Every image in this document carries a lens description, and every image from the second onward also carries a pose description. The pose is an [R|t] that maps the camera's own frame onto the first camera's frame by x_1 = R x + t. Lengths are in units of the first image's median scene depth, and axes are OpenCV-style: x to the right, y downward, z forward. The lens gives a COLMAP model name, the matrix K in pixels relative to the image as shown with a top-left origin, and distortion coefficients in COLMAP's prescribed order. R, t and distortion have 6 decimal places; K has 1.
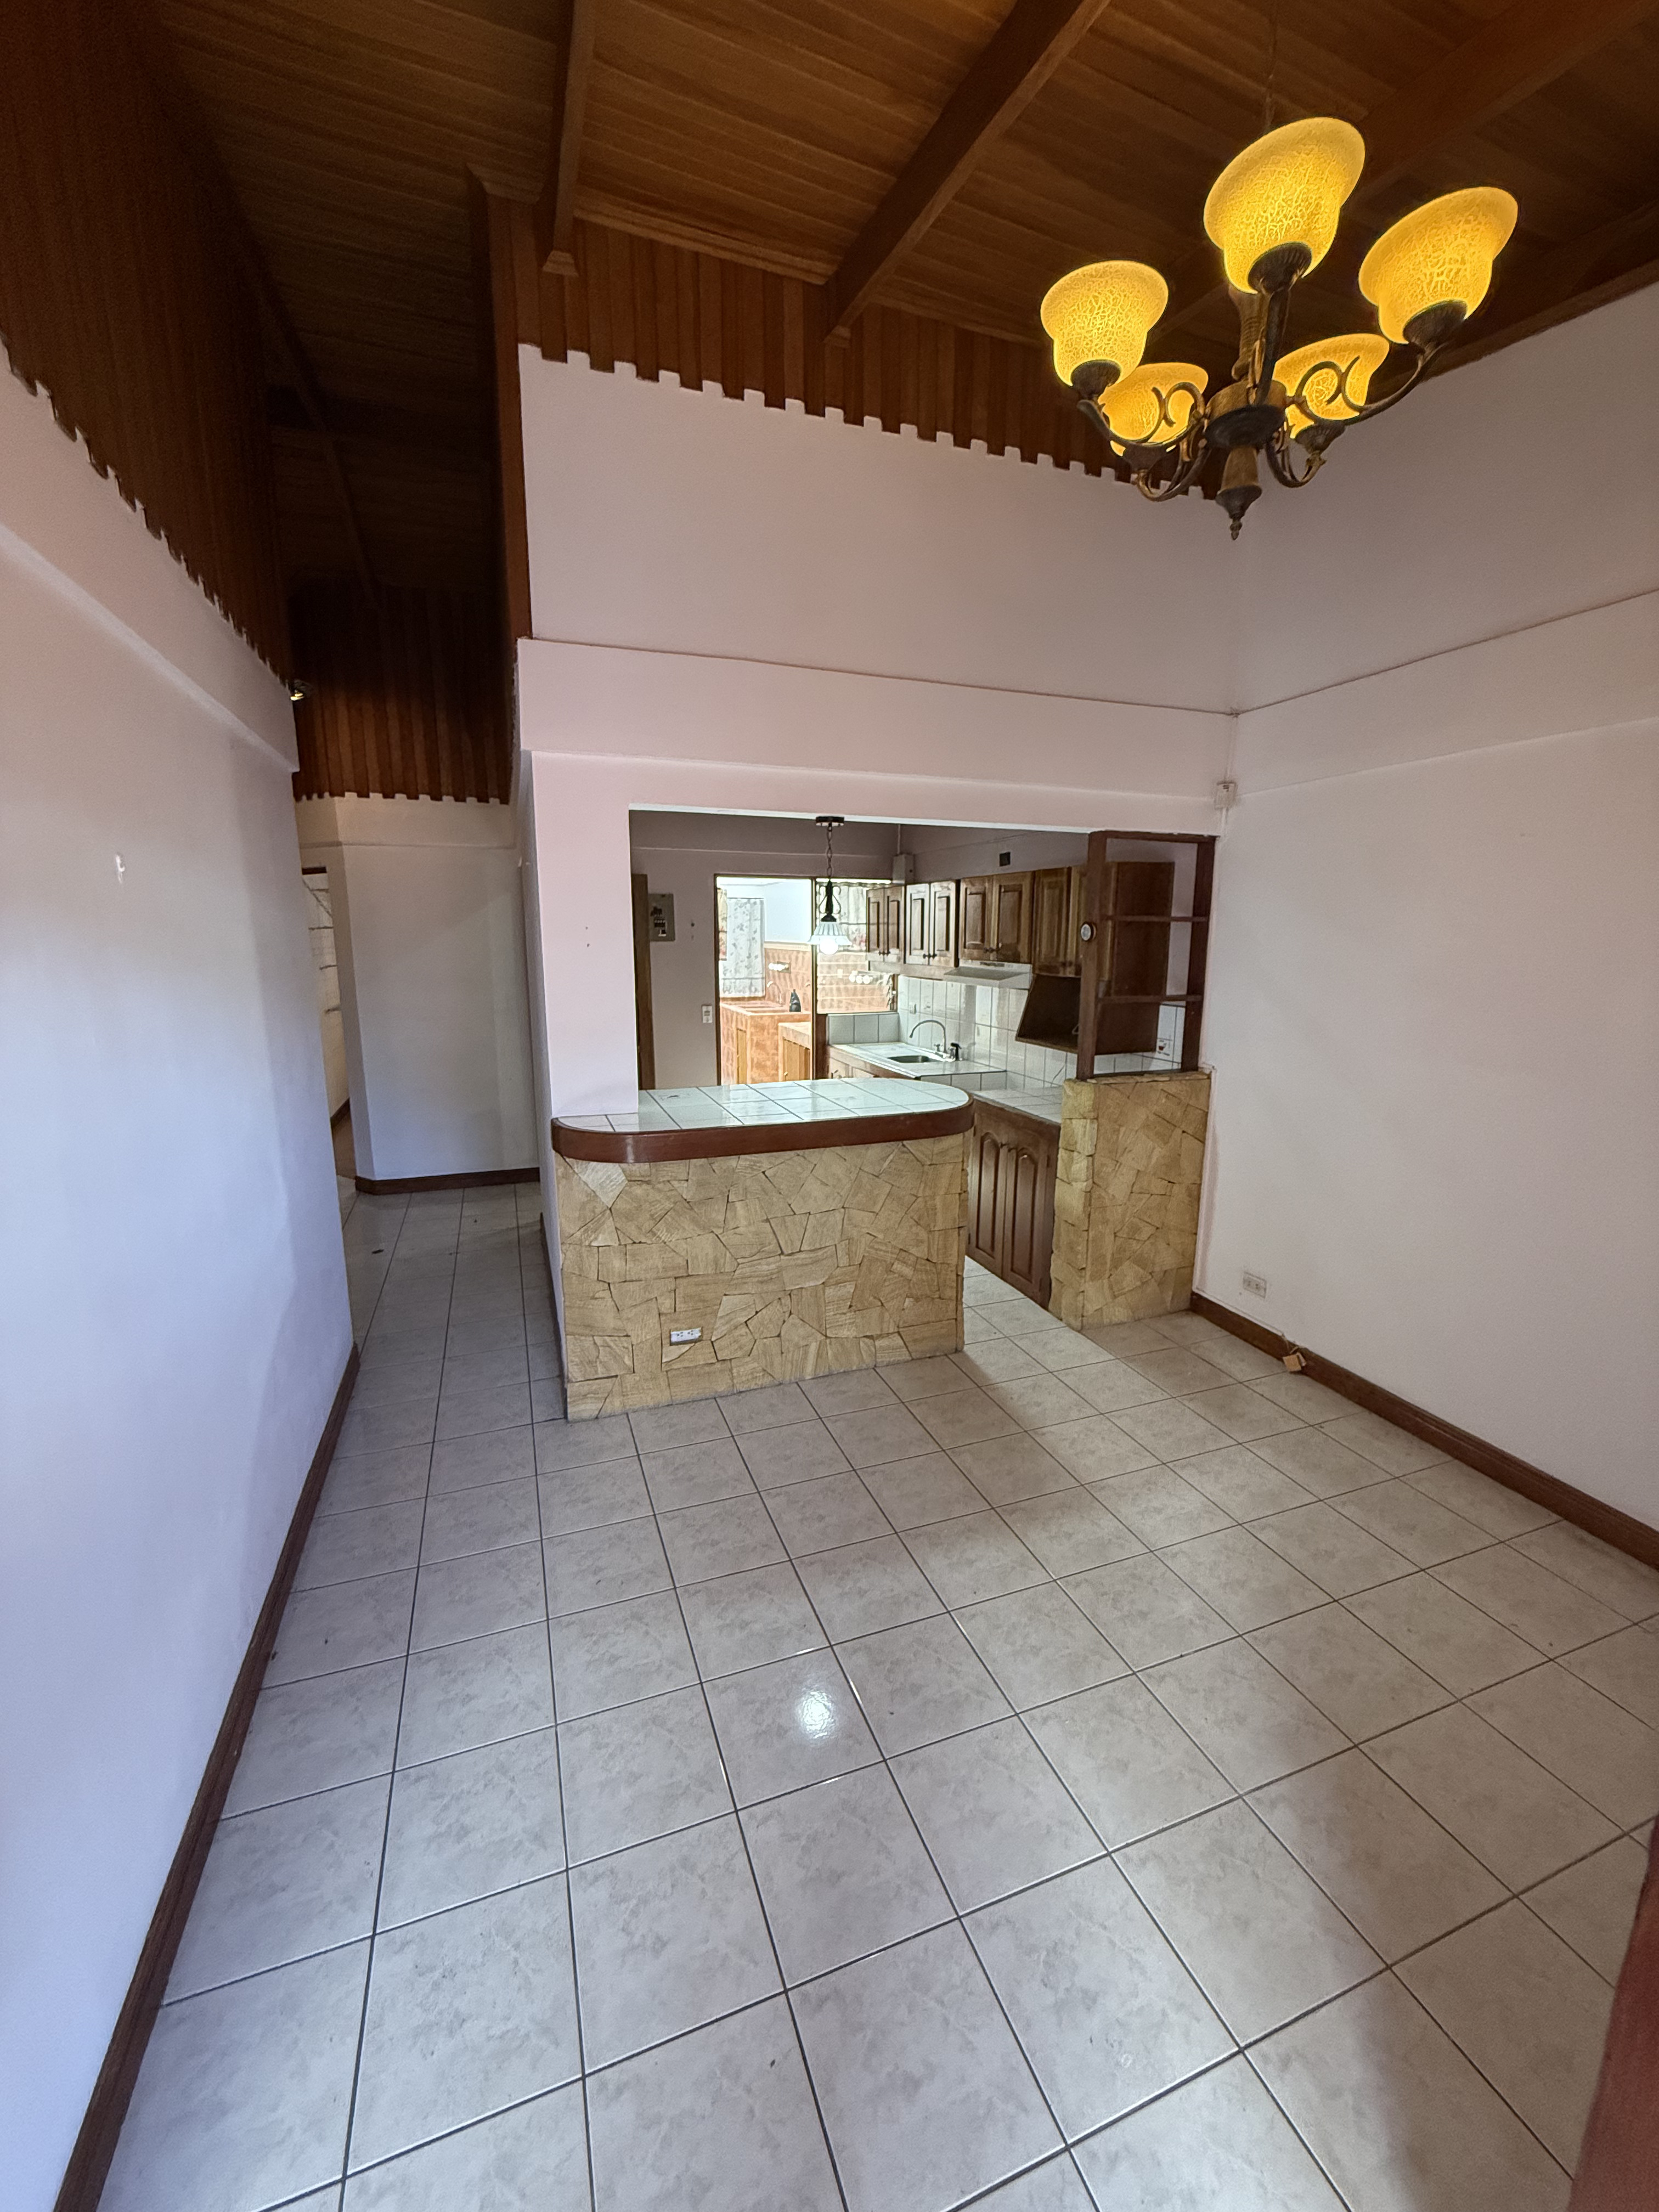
lens RADIAL K [[883.5, 0, 836.6], [0, 883.5, 1110.2], [0, 0, 1]] dist [-0.001698, 0.000164]
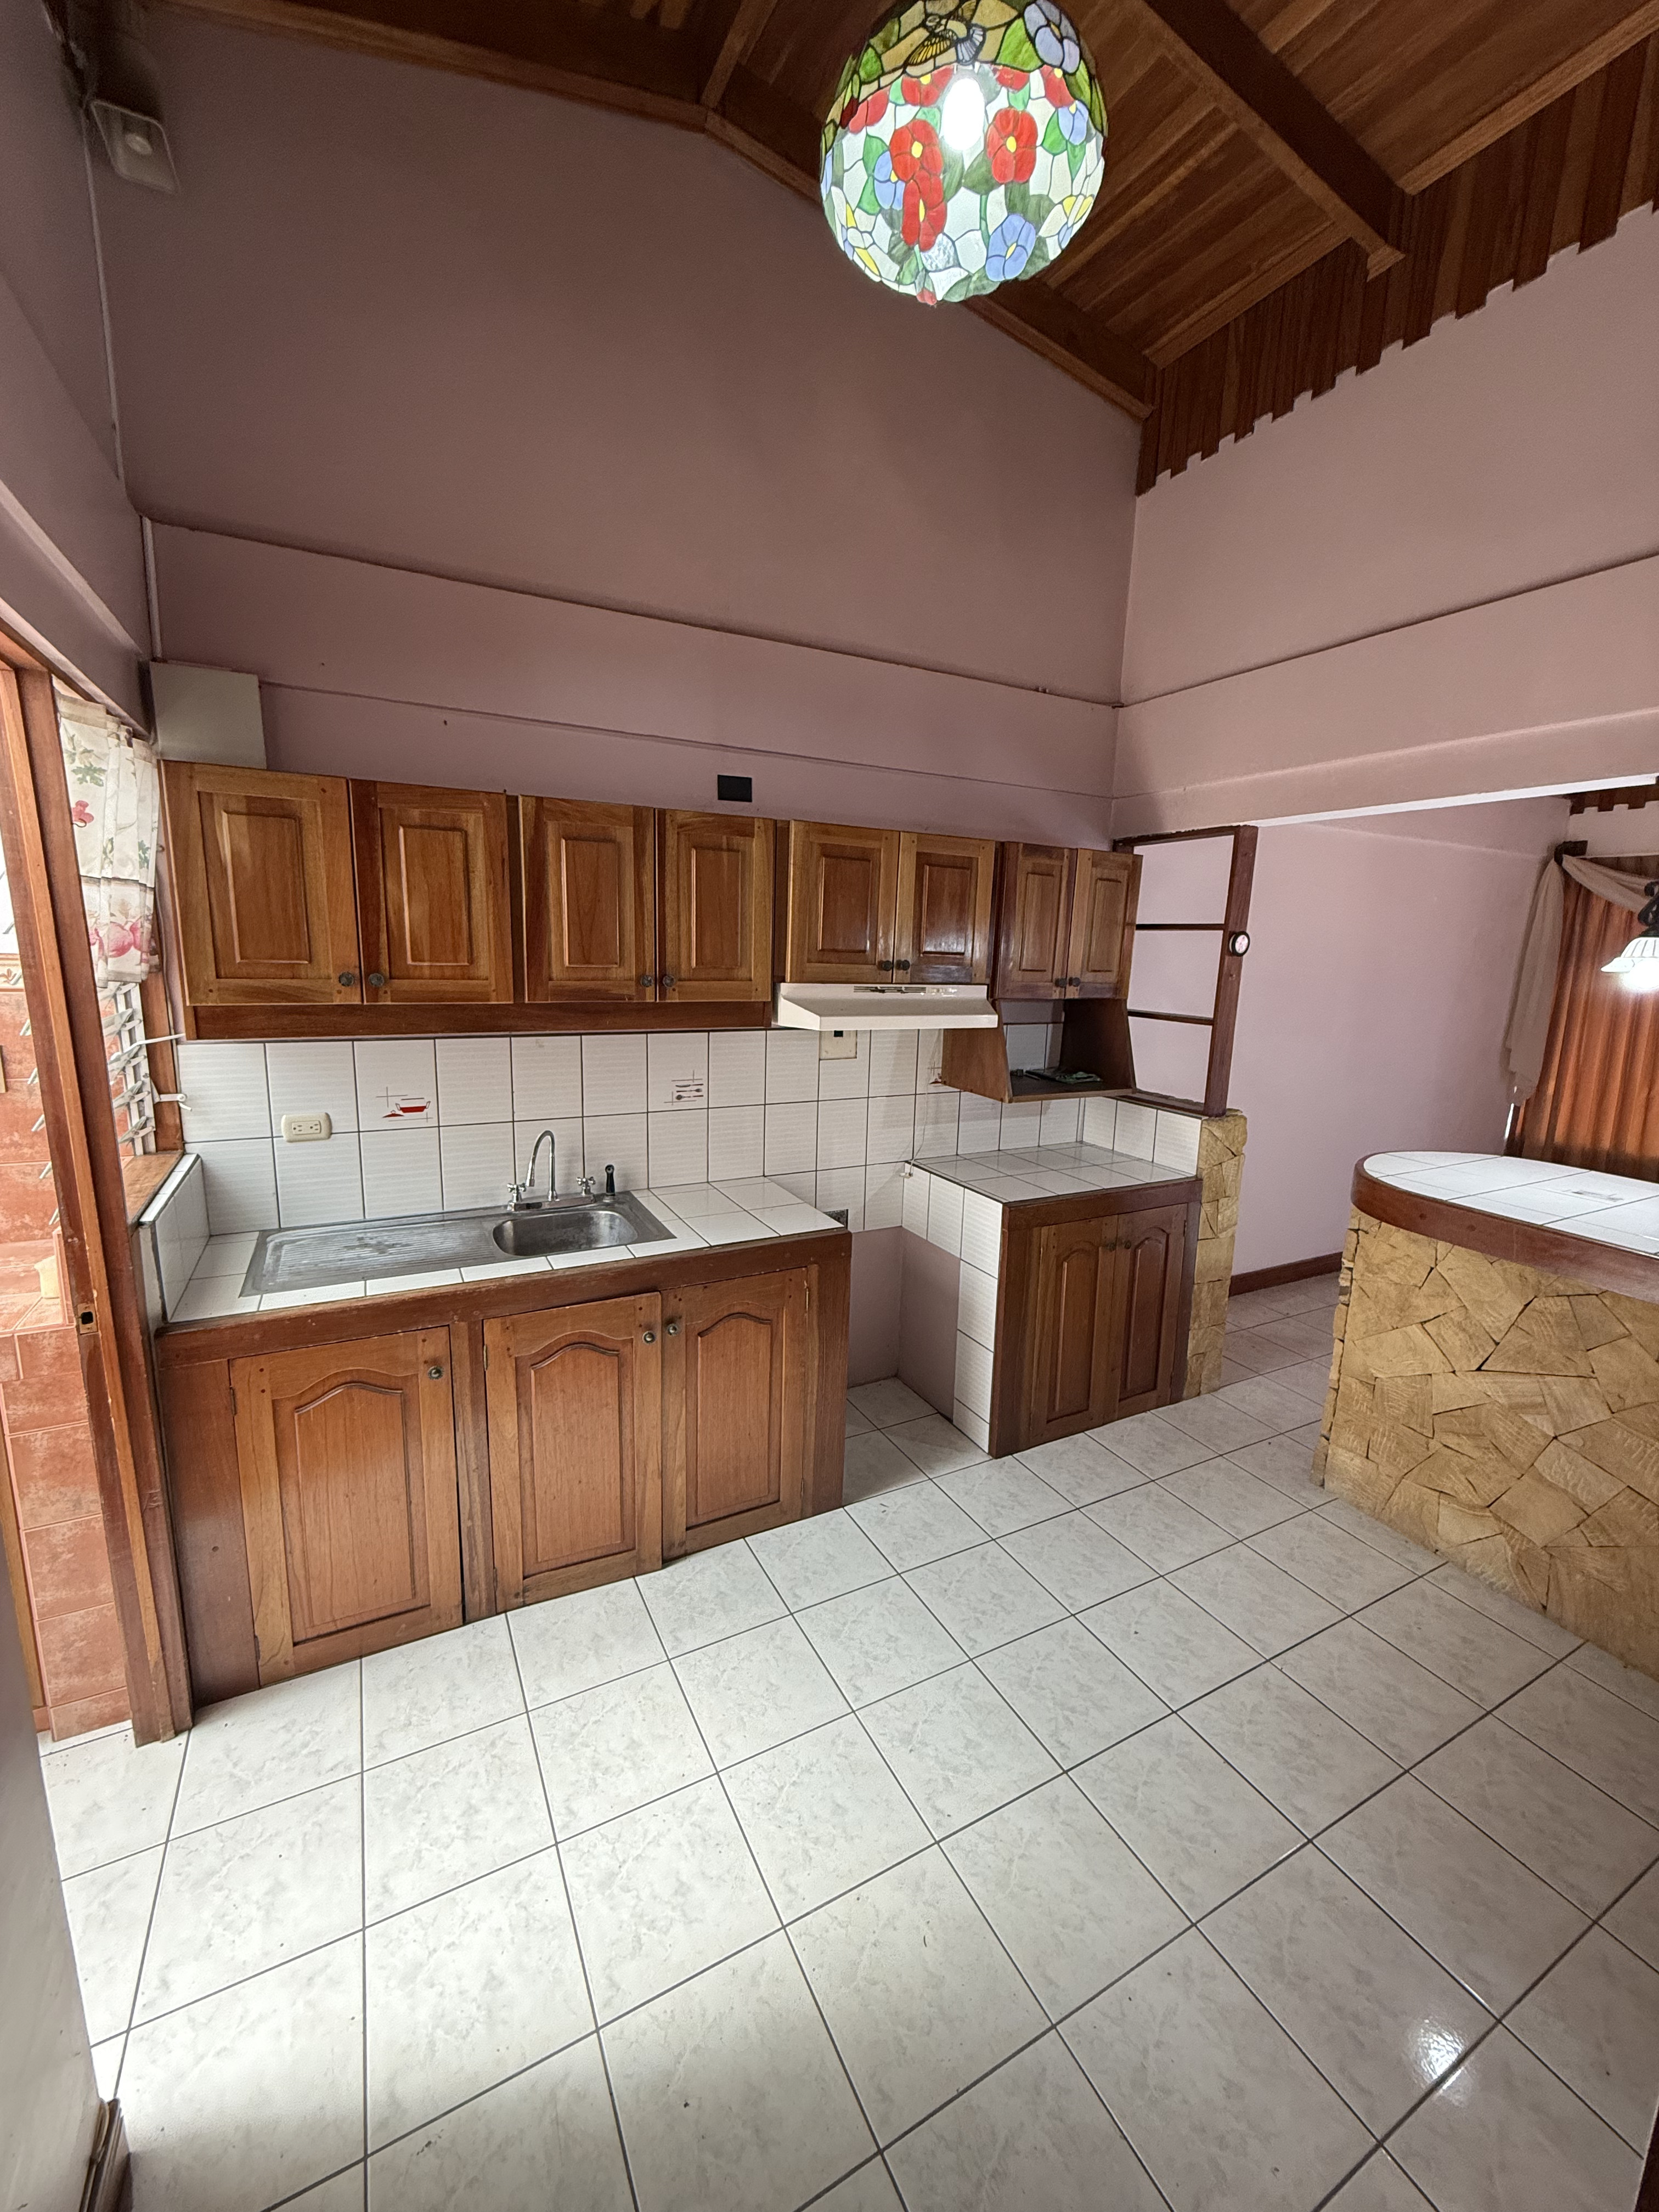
lens RADIAL K [[883.5, 0, 832.3], [0, 883.5, 1102.4], [0, 0, 1]] dist [-0.001698, 0.000164]
pose [[-0.130706, -0.183446, 0.974302, -0.344702], [0.169245, 0.964178, 0.204245, -0.193491], [-0.976868, 0.191592, -0.094976, 0.983466]]
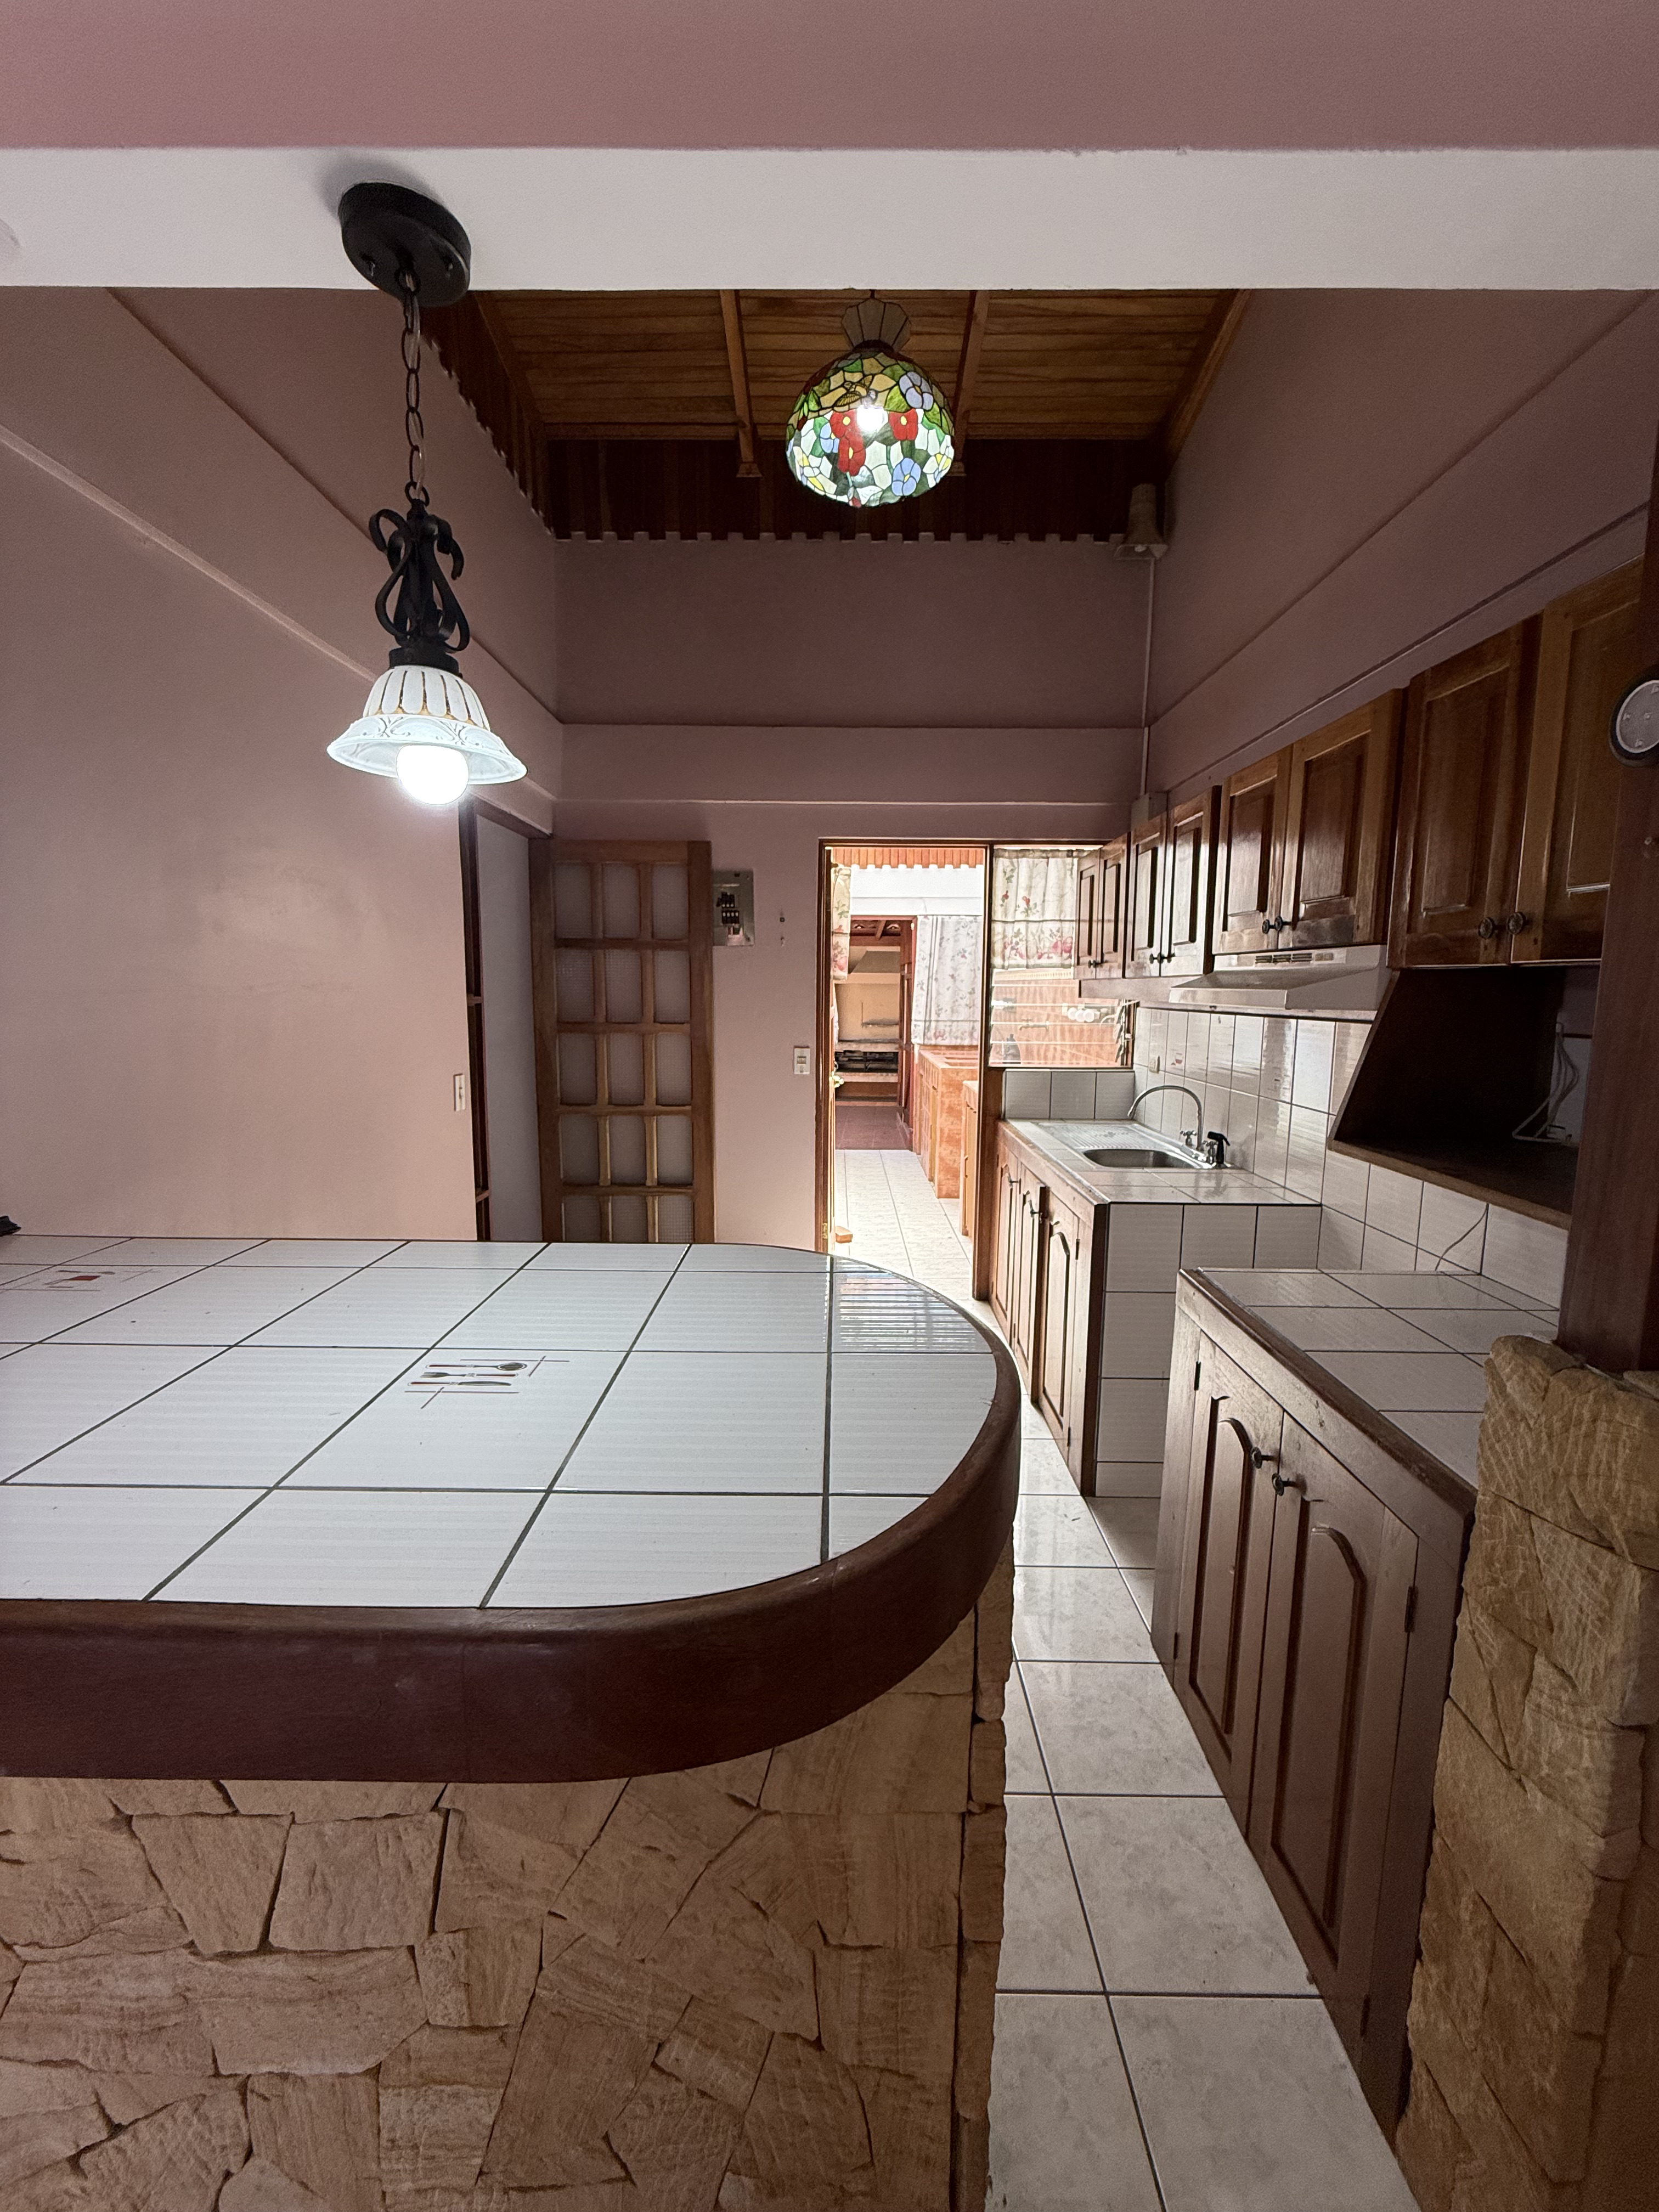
lens RADIAL K [[883.5, 0, 829.1], [0, 883.5, 1099.8], [0, 0, 1]] dist [-0.001698, 0.000164]
pose [[0.930981, 0.050074, -0.361618, 0.115751], [-0.076612, 0.995289, -0.059417, -0.050568], [0.356939, 0.083021, 0.930431, 0.477733]]
